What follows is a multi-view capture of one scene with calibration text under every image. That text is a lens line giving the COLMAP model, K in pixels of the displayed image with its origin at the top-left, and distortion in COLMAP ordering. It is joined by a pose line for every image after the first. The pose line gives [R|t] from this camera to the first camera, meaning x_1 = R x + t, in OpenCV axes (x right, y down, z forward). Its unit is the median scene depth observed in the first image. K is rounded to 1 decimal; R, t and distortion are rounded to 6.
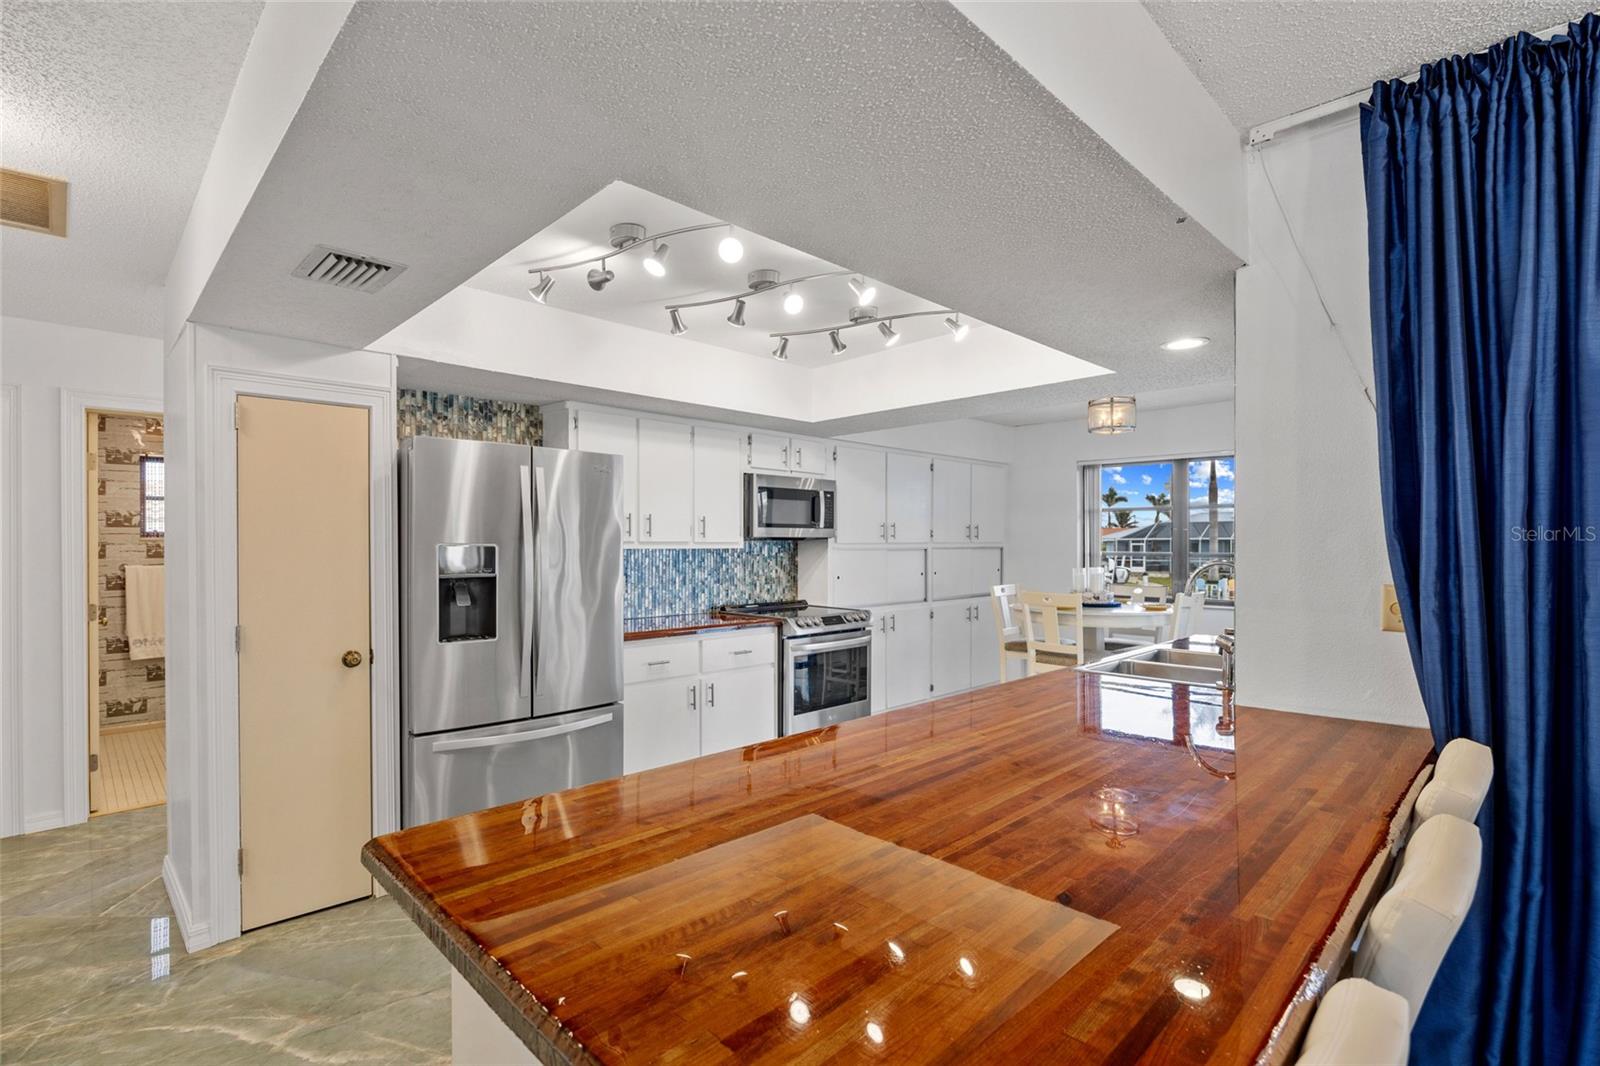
lens RADIAL K [[751.9, 0, 800.2], [0, 751.9, 542.6], [0, 0, 1]] dist [-0.017834, 0.002564]
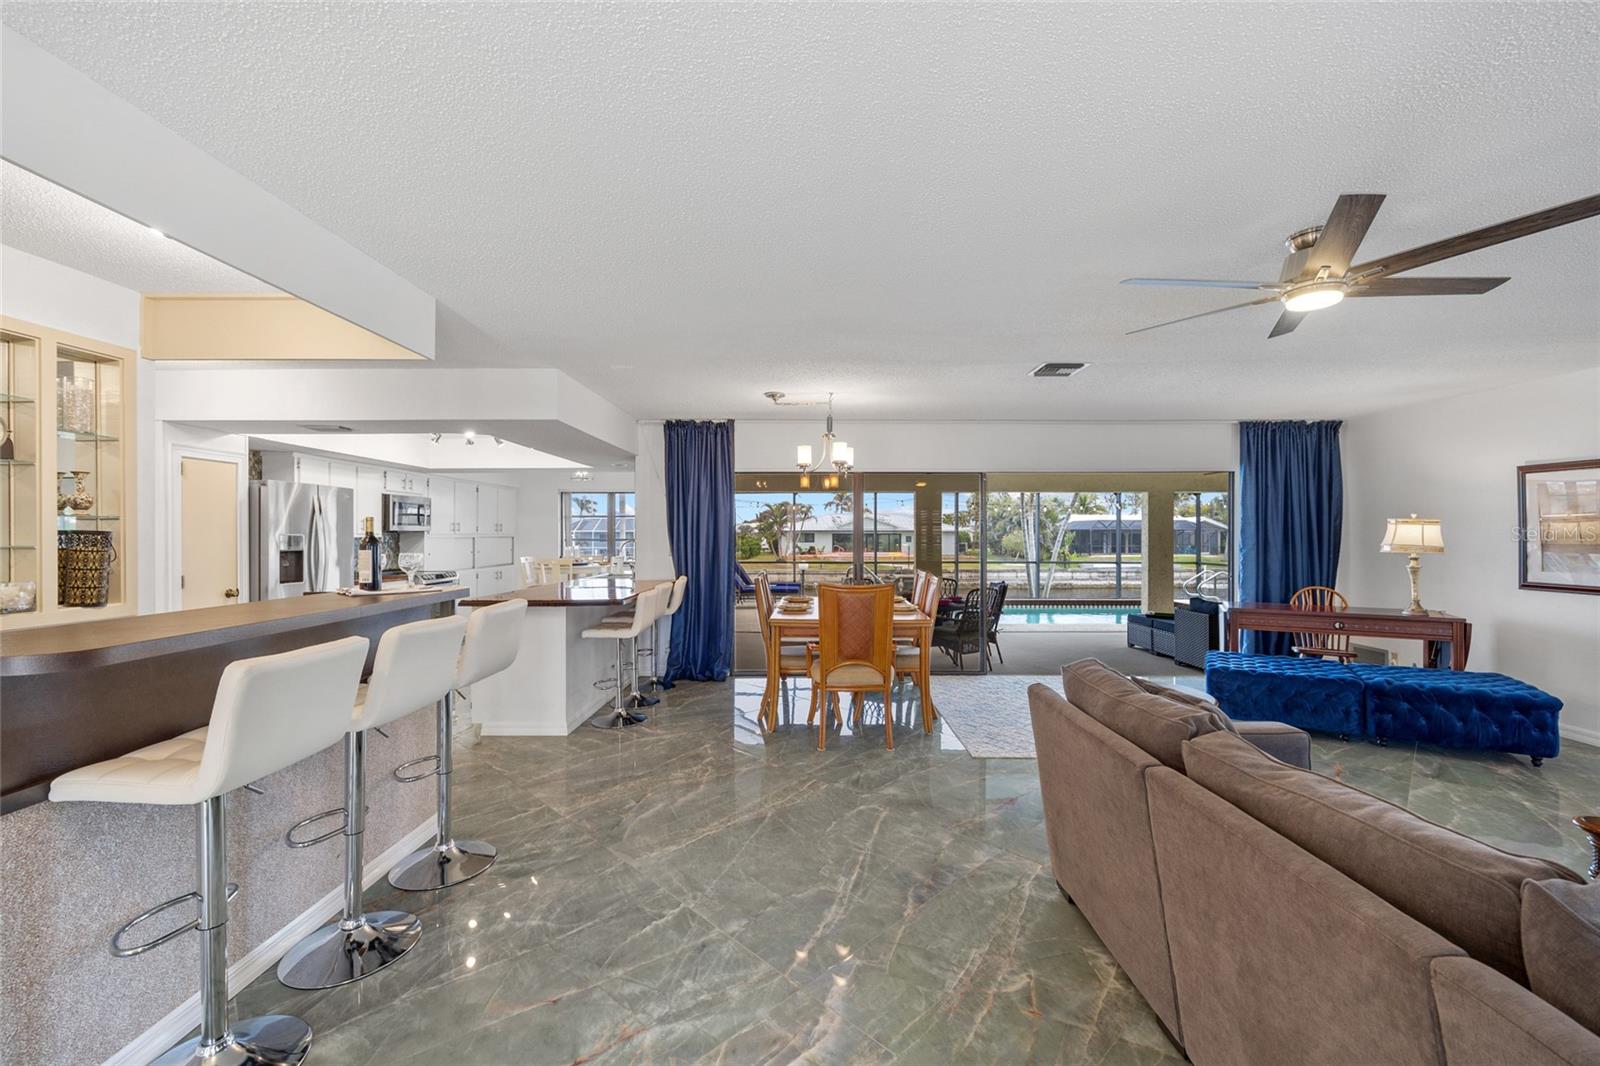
lens RADIAL K [[638.8, 0, 803.3], [0, 638.8, 526.0], [0, 0, 1]] dist [-0.001198, -0.001473]
pose [[0.706690, 0.010658, 0.707443, -0.425444], [-0.002215, 0.999915, -0.012851, -0.000840], [-0.707520, 0.007515, 0.706653, -0.714160]]
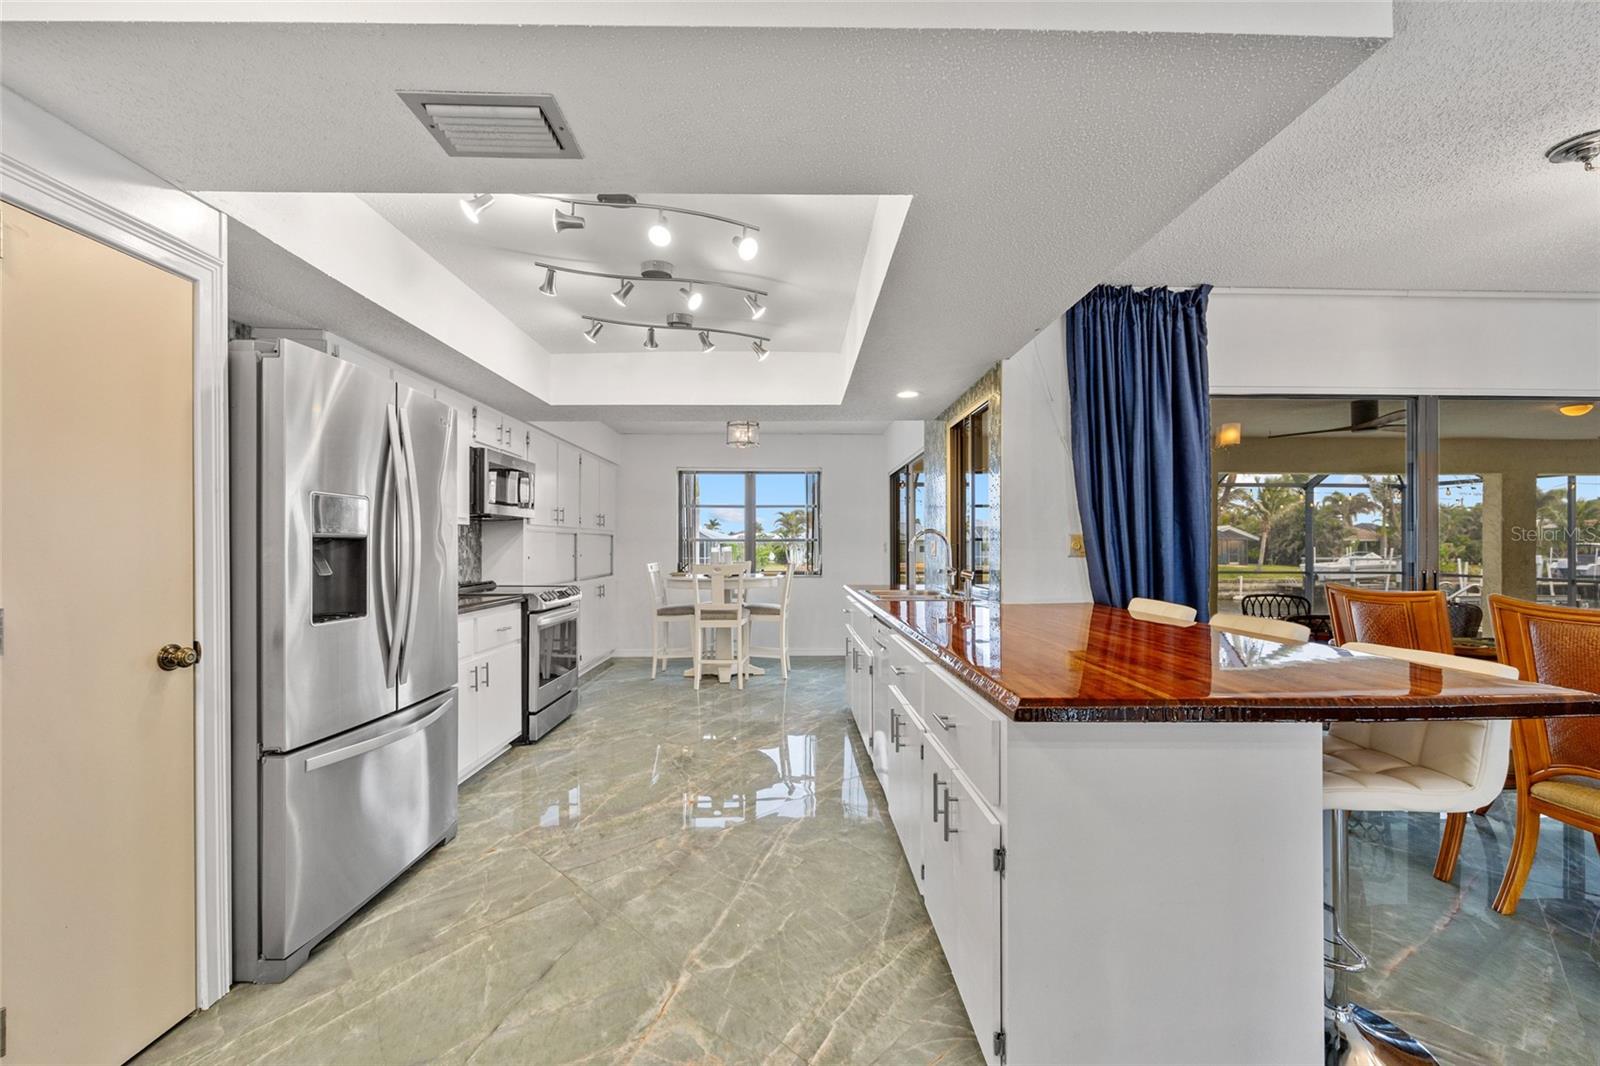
lens RADIAL K [[638.8, 0, 804.7], [0, 638.8, 539.0], [0, 0, 1]] dist [-0.001198, -0.001473]
pose [[0.689273, 0.009301, 0.724442, -0.368403], [-0.002271, 0.999940, -0.010677, 0.033388], [-0.724498, 0.005714, 0.689254, 0.130328]]
